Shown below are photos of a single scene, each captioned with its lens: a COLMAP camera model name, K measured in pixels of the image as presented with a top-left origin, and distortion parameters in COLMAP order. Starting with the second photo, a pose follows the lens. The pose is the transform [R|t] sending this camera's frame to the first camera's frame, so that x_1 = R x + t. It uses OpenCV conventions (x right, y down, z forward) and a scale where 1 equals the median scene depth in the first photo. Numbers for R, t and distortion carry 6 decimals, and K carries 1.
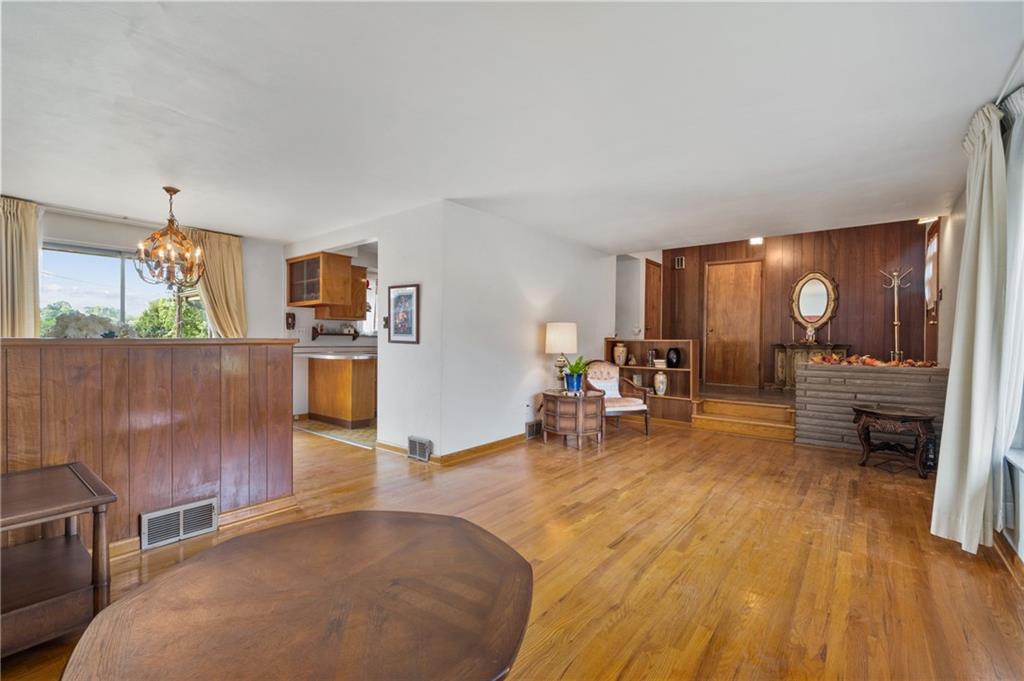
lens RADIAL K [[445.2, 0, 512.0], [0, 445.2, 340.5], [0, 0, 1]] dist [0.002074, 0.000353]
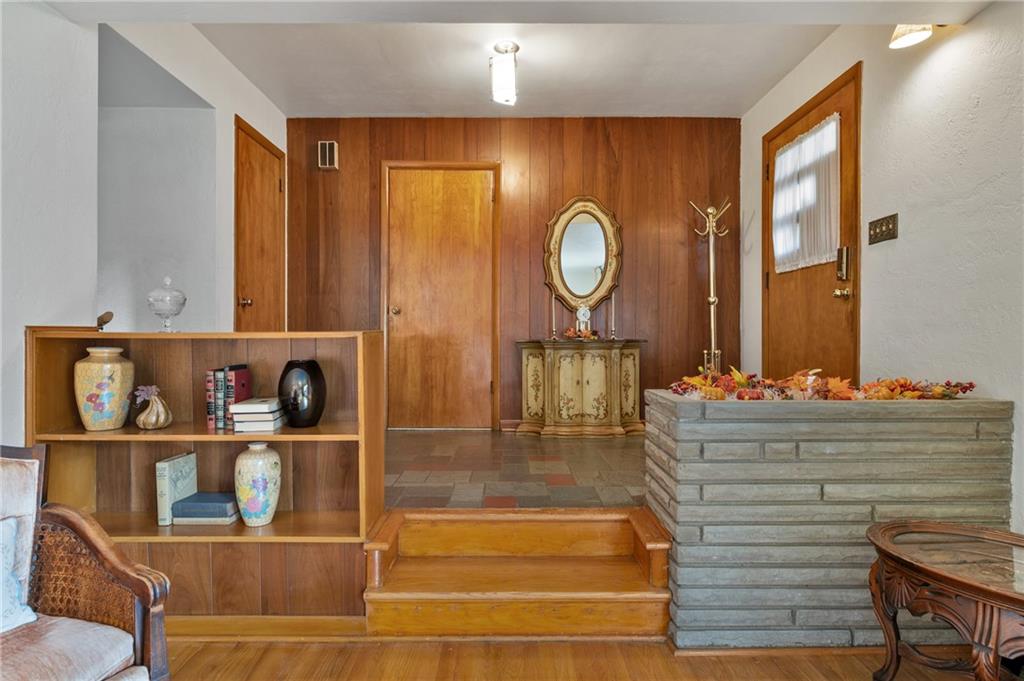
lens RADIAL K [[532.5, 0, 512.0], [0, 532.5, 340.5], [0, 0, 1]] dist [0.000106, -0.000113]
pose [[0.779949, -0.016558, 0.625624, 0.230383], [0.009225, 0.999846, 0.014961, -0.000312], [-0.625775, -0.005897, 0.779981, 0.585520]]
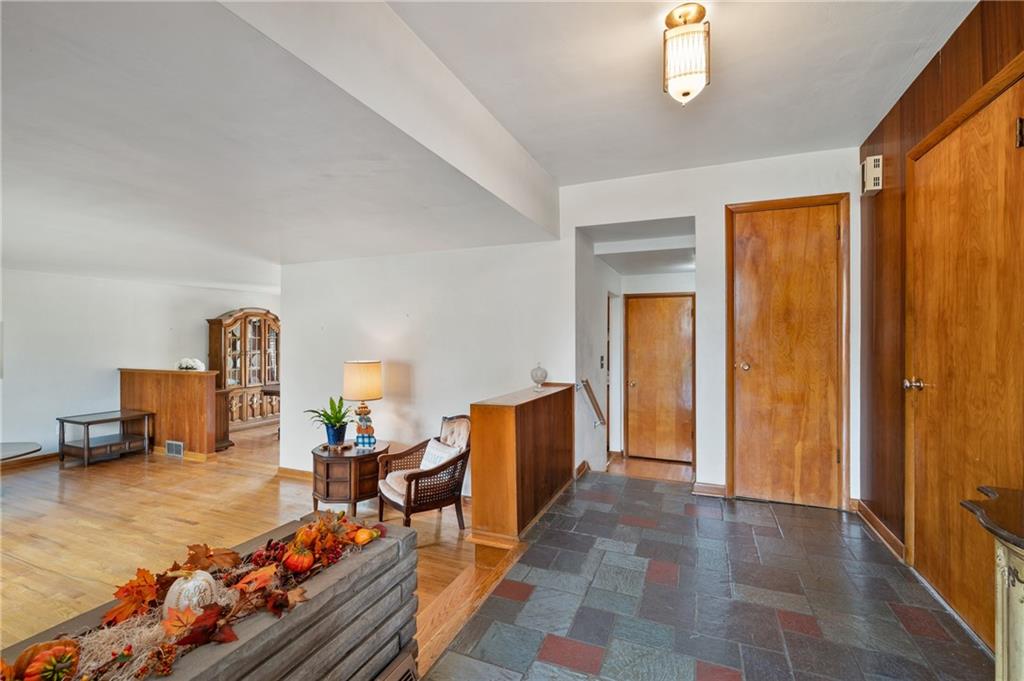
lens RADIAL K [[445.2, 0, 512.0], [0, 445.2, 340.5], [0, 0, 1]] dist [0.002074, 0.000353]
pose [[0.272260, 0.001692, -0.962222, 0.765076], [-0.005742, 0.999984, 0.000133, -0.065640], [0.962207, 0.005488, 0.272266, 0.788948]]
